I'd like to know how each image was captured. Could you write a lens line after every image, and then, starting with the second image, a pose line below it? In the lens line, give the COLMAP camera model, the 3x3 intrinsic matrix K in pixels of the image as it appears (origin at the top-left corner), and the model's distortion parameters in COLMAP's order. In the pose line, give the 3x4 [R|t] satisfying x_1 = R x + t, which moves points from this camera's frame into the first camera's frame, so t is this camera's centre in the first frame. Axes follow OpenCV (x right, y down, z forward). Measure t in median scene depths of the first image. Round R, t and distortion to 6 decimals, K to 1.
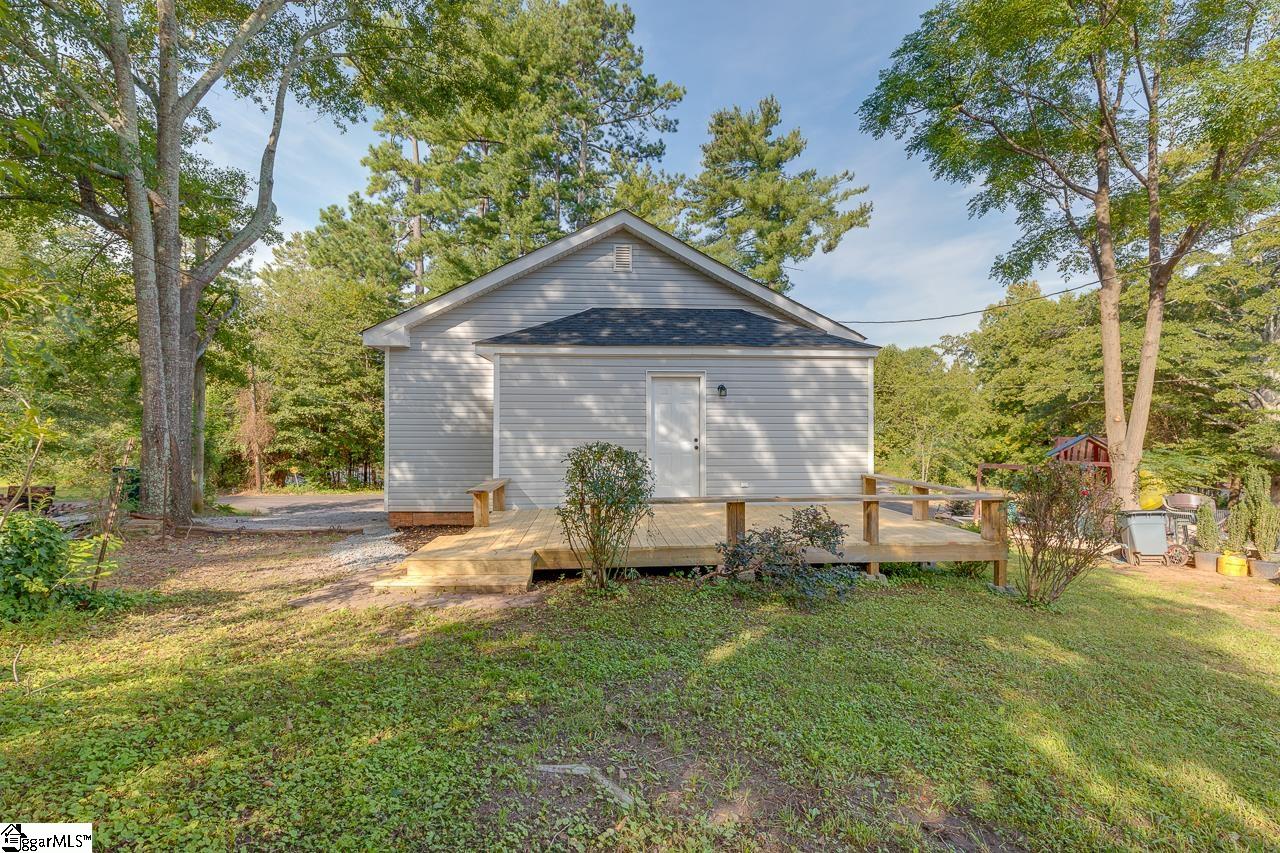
lens RADIAL K [[604.4, 0, 636.2], [0, 604.4, 421.1], [0, 0, 1]] dist [0.002324, -0.000001]
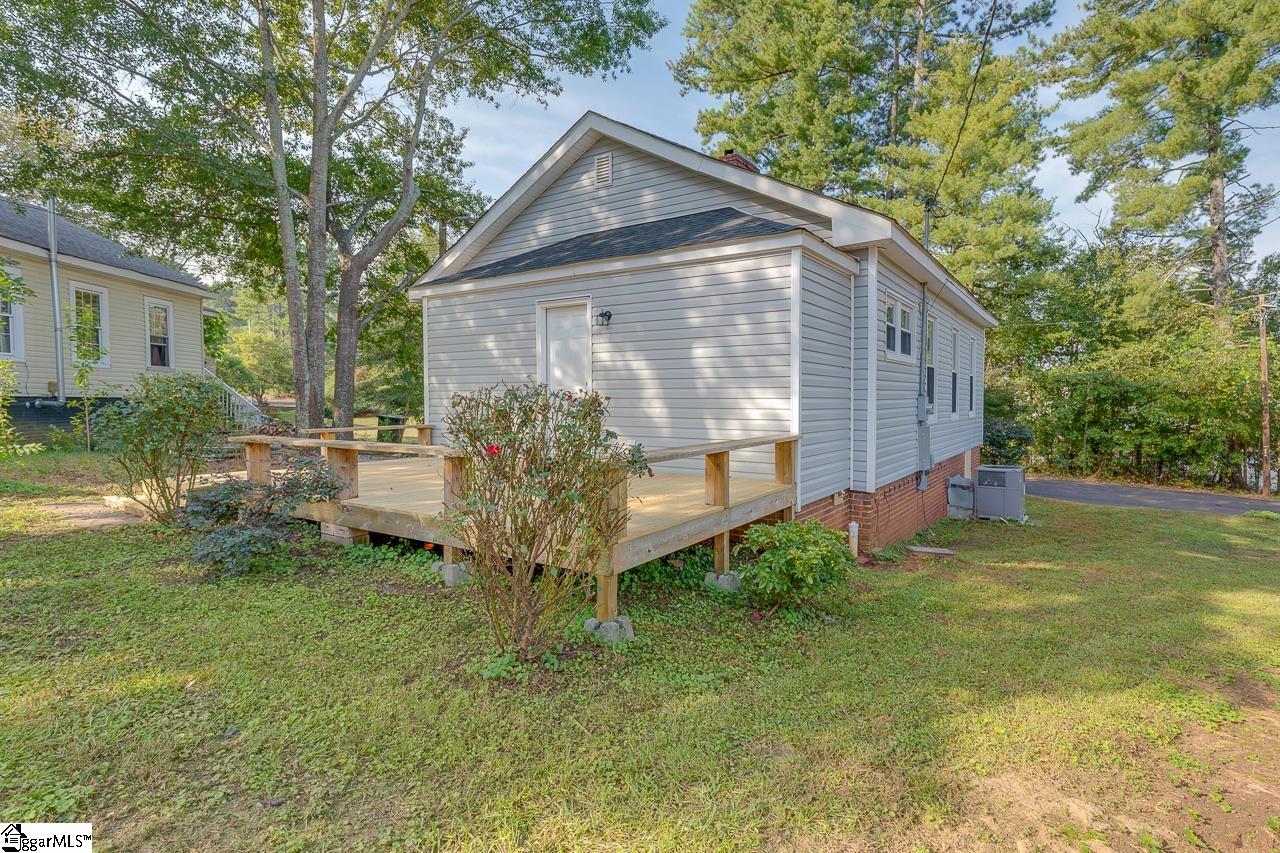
lens RADIAL K [[637.7, 0, 640.0], [0, 637.7, 426.5], [0, 0, 1]] dist [0.001256, 0.000012]
pose [[0.794939, 0.029555, -0.605969, 0.664833], [0.004278, 0.998515, 0.054313, 0.042090], [0.606674, -0.045768, 0.793632, 0.372373]]
